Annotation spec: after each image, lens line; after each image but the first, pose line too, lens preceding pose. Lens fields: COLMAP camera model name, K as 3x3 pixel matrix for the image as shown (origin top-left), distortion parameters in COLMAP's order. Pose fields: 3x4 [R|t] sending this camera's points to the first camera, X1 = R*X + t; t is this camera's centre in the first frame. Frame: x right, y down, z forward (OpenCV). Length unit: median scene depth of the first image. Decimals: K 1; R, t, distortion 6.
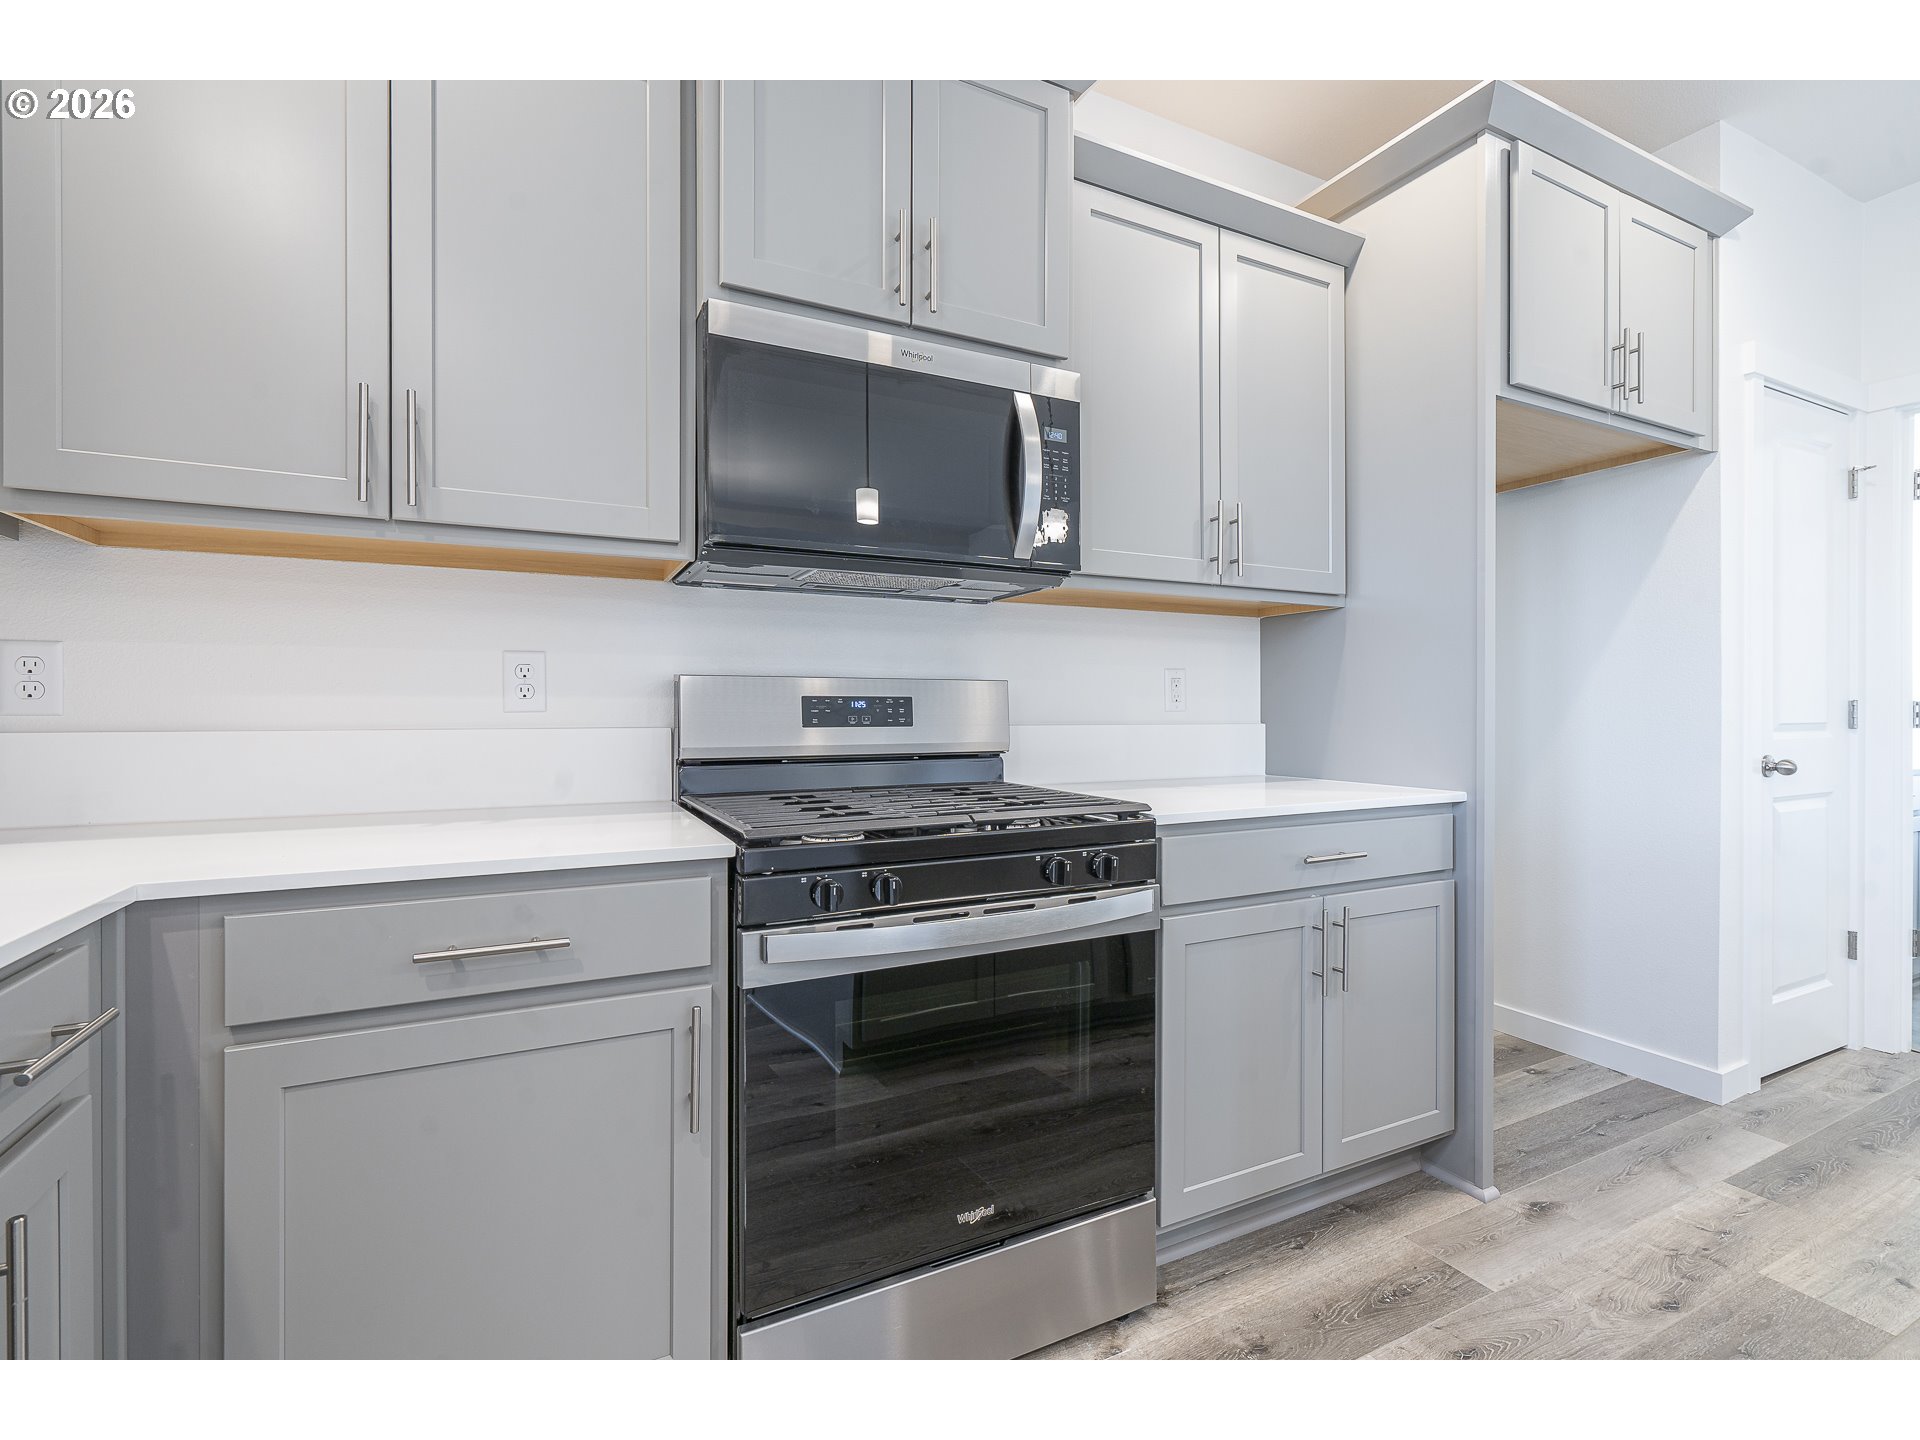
lens RADIAL K [[866.0, 0, 961.5], [0, 866.0, 711.1], [0, 0, 1]] dist [-0.007979, 0.000222]
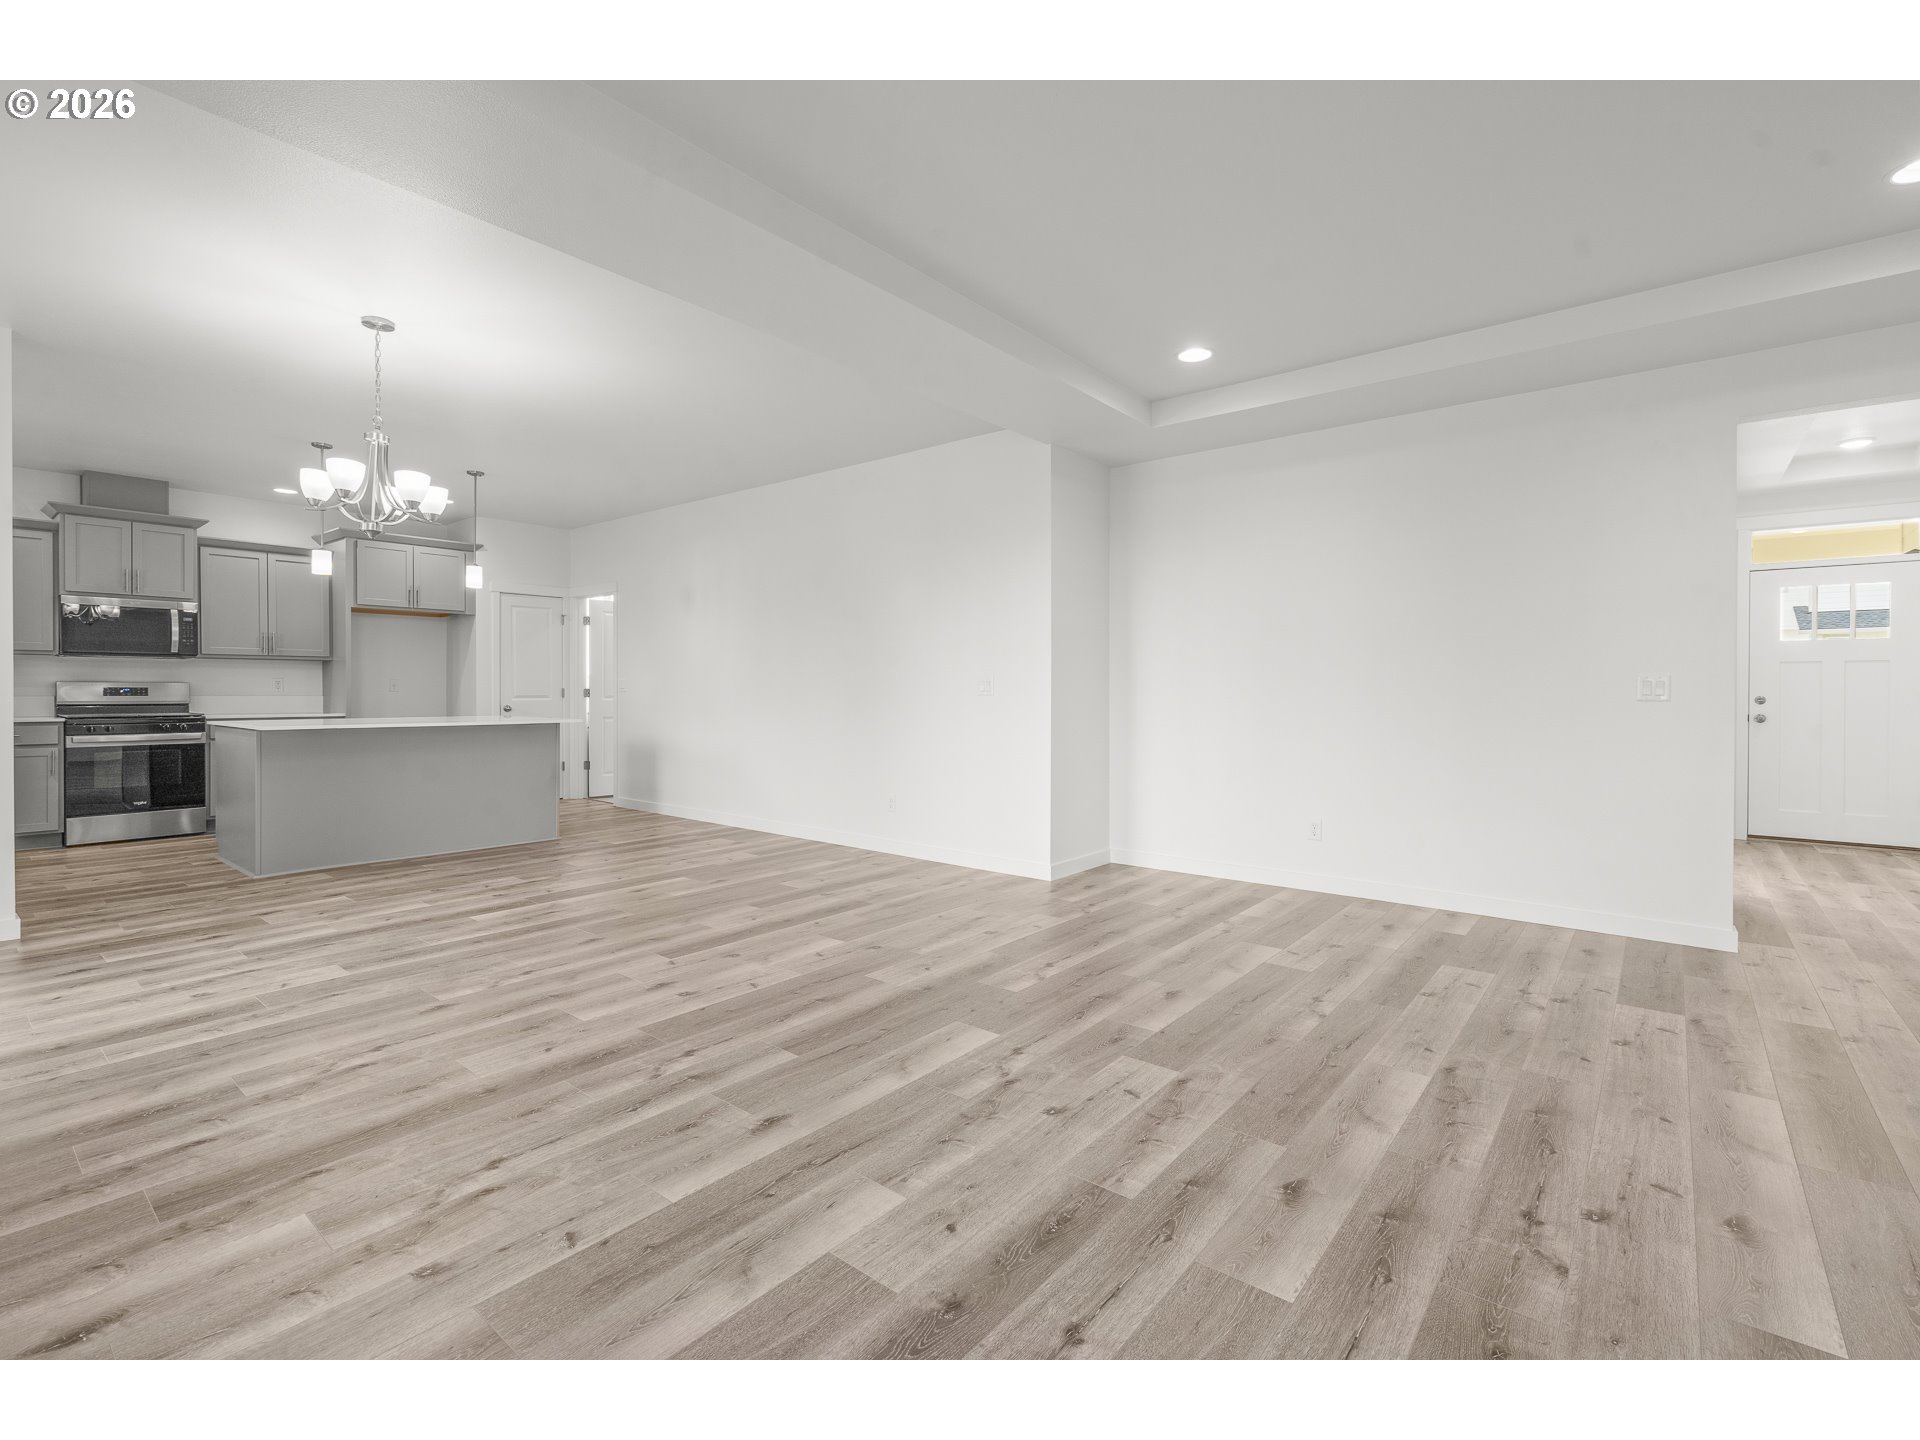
lens RADIAL K [[901.3, 0, 973.7], [0, 901.3, 696.3], [0, 0, 1]] dist [-0.013291, 0.008106]
pose [[0.912230, -0.001829, 0.409675, 1.755394], [-0.000059, 0.999989, 0.004595, 0.001687], [-0.409679, -0.004215, 0.912220, -4.284229]]
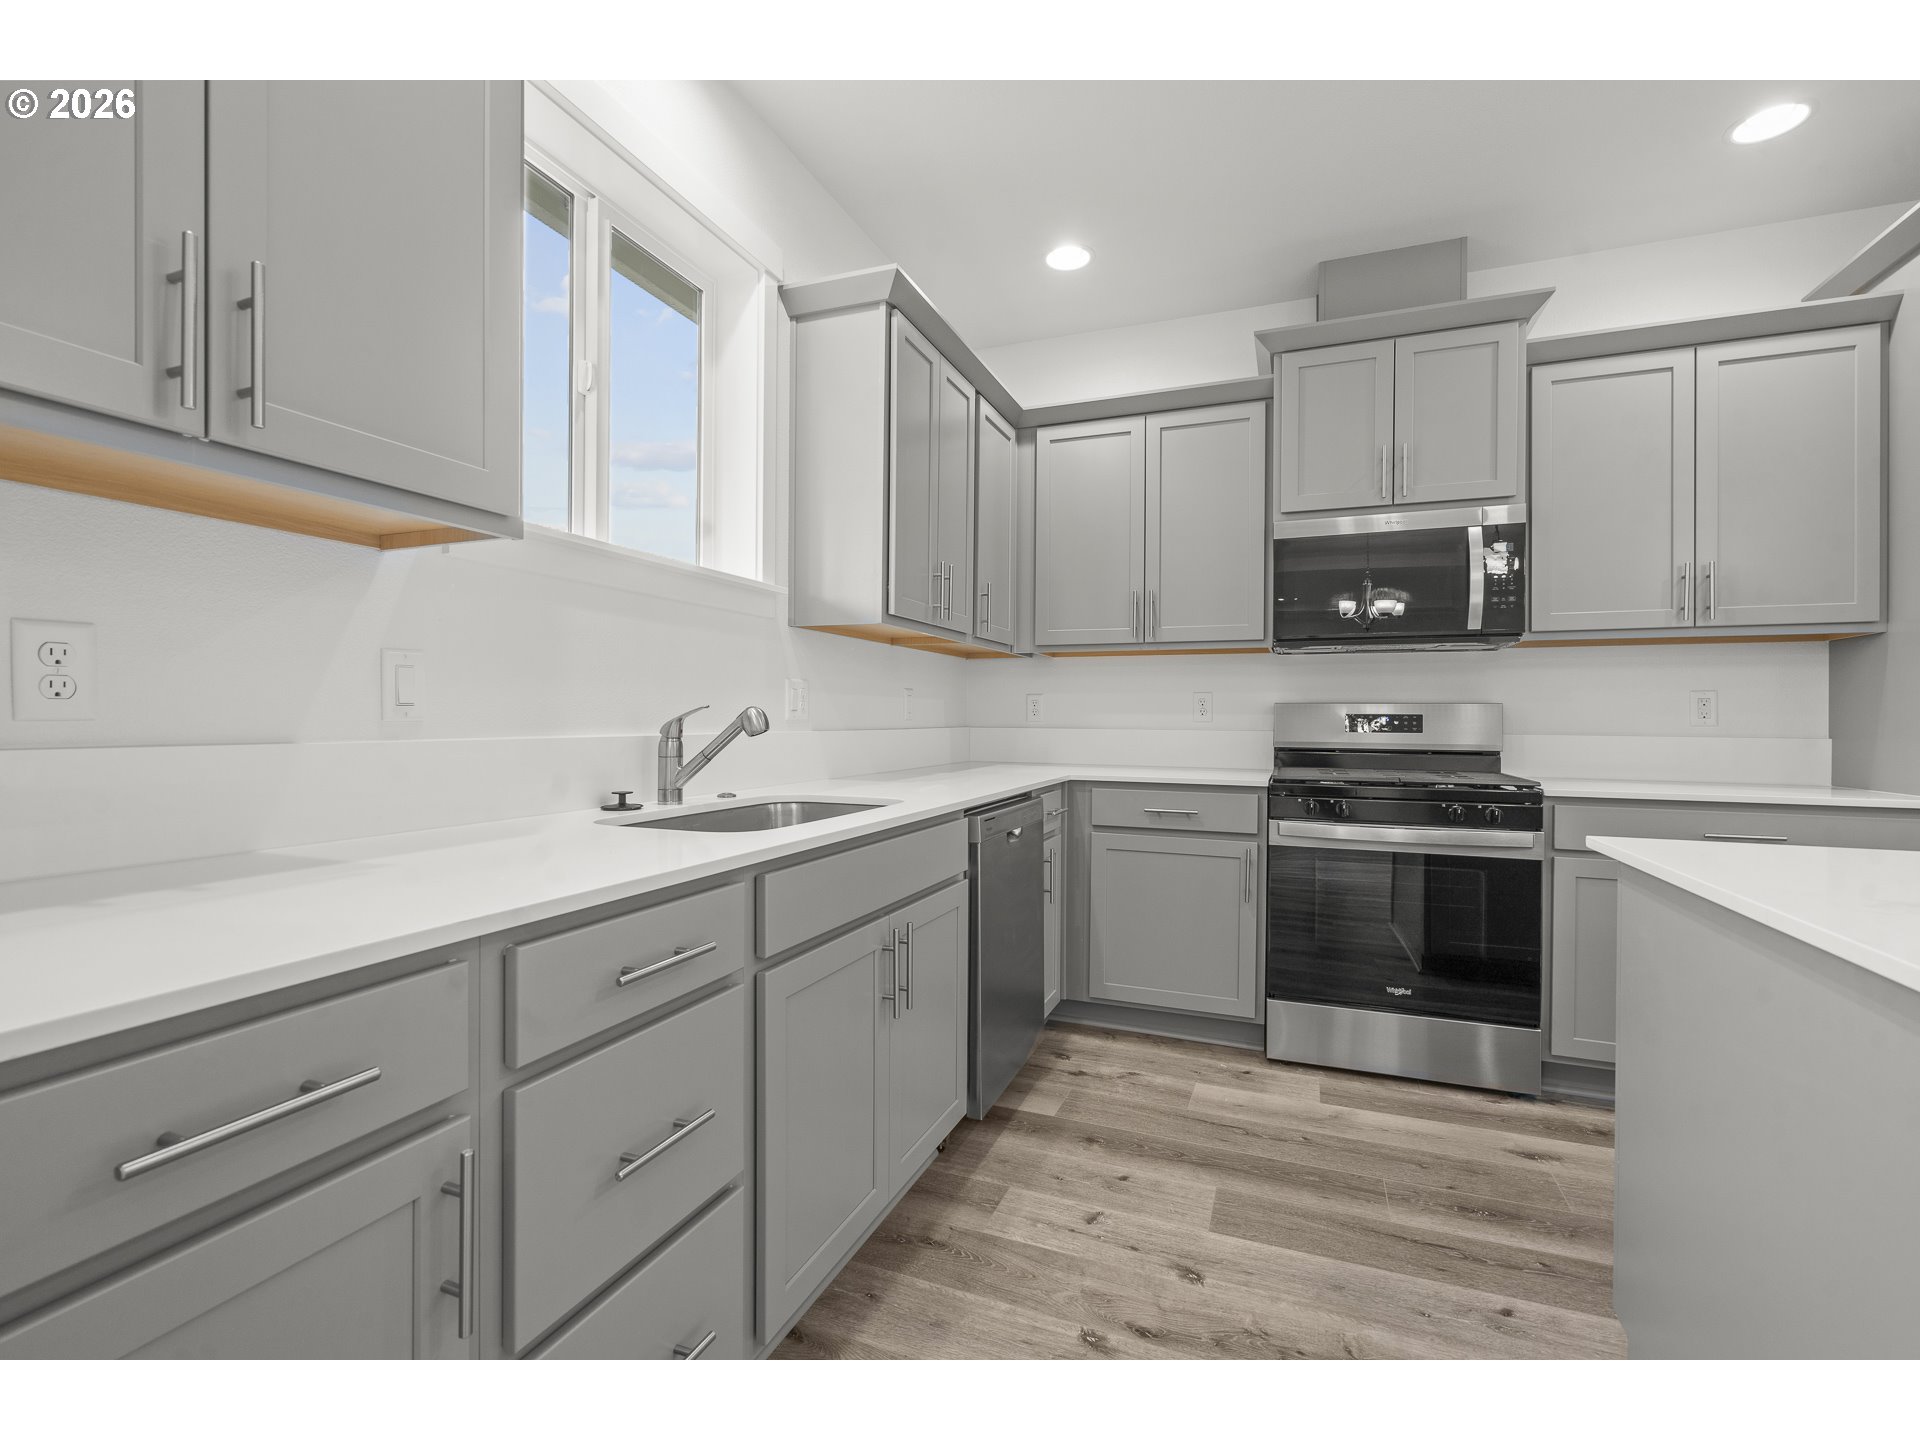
lens RADIAL K [[863.7, 0, 960.0], [0, 863.7, 720.0], [0, 0, 1]] dist [-0.004757, 0.001470]
pose [[0.665455, 0.006302, -0.746411, 0.656616], [-0.009419, 0.999956, 0.000046, 0.001915], [0.746378, 0.007000, 0.665485, -0.815098]]
